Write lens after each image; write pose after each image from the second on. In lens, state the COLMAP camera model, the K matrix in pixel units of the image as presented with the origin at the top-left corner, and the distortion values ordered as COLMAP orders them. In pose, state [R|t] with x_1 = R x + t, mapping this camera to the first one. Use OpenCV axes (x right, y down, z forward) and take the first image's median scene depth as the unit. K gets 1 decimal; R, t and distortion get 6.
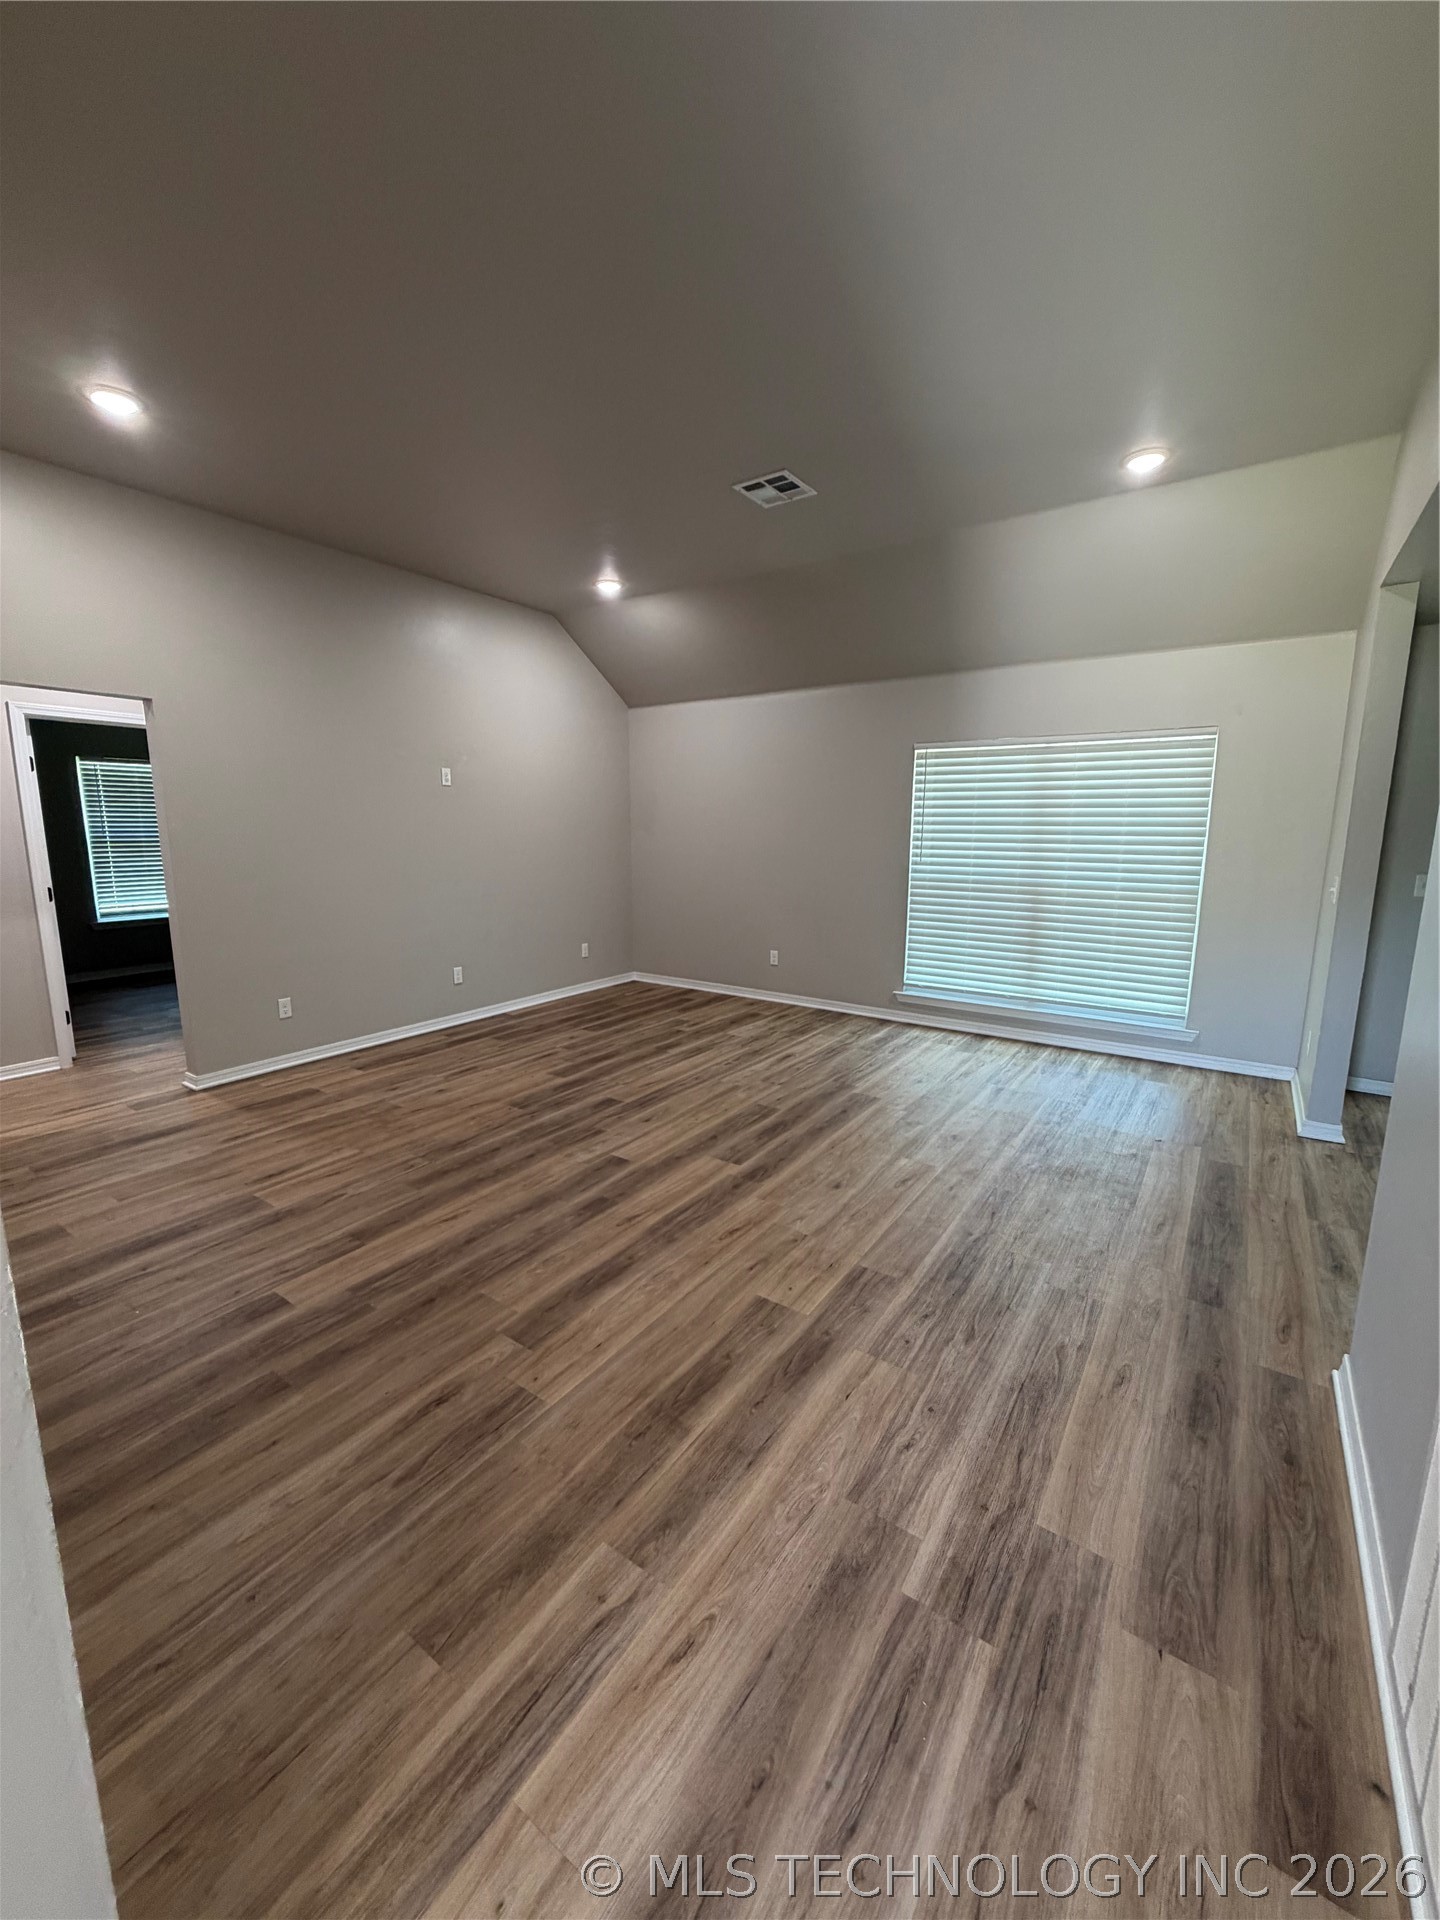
lens RADIAL K [[761.0, 0, 721.5], [0, 761.0, 958.7], [0, 0, 1]] dist [0.002807, -0.000436]
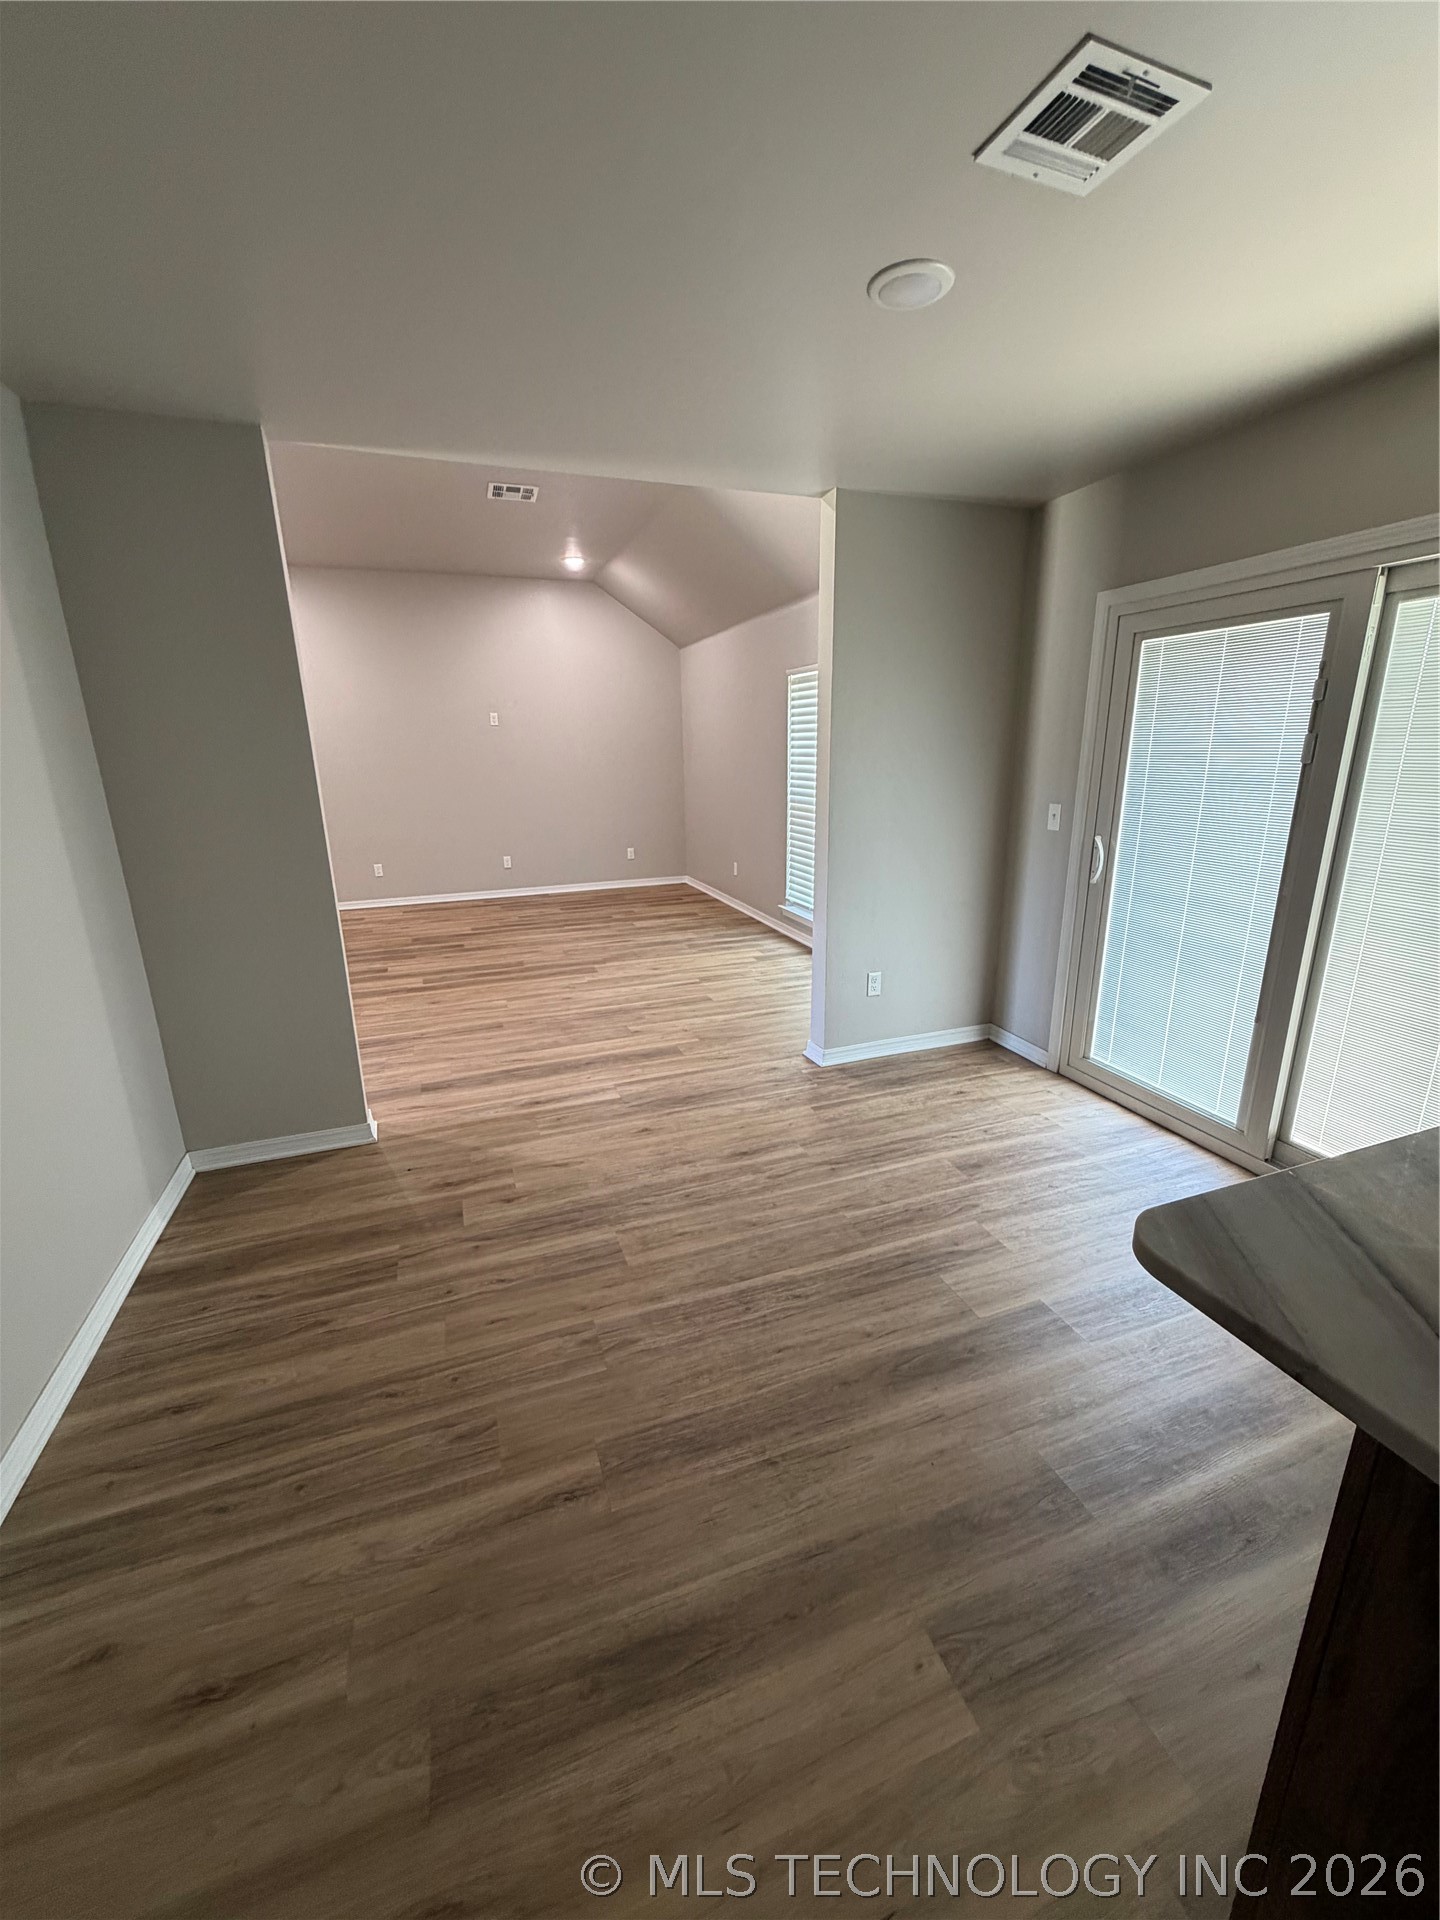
lens RADIAL K [[761.0, 0, 721.3], [0, 761.0, 954.4], [0, 0, 1]] dist [0.002807, -0.000436]
pose [[0.815544, 0.136541, -0.562357, 0.979304], [-0.083474, 0.989360, 0.119161, -0.012420], [0.572644, -0.050239, 0.818264, 0.076212]]
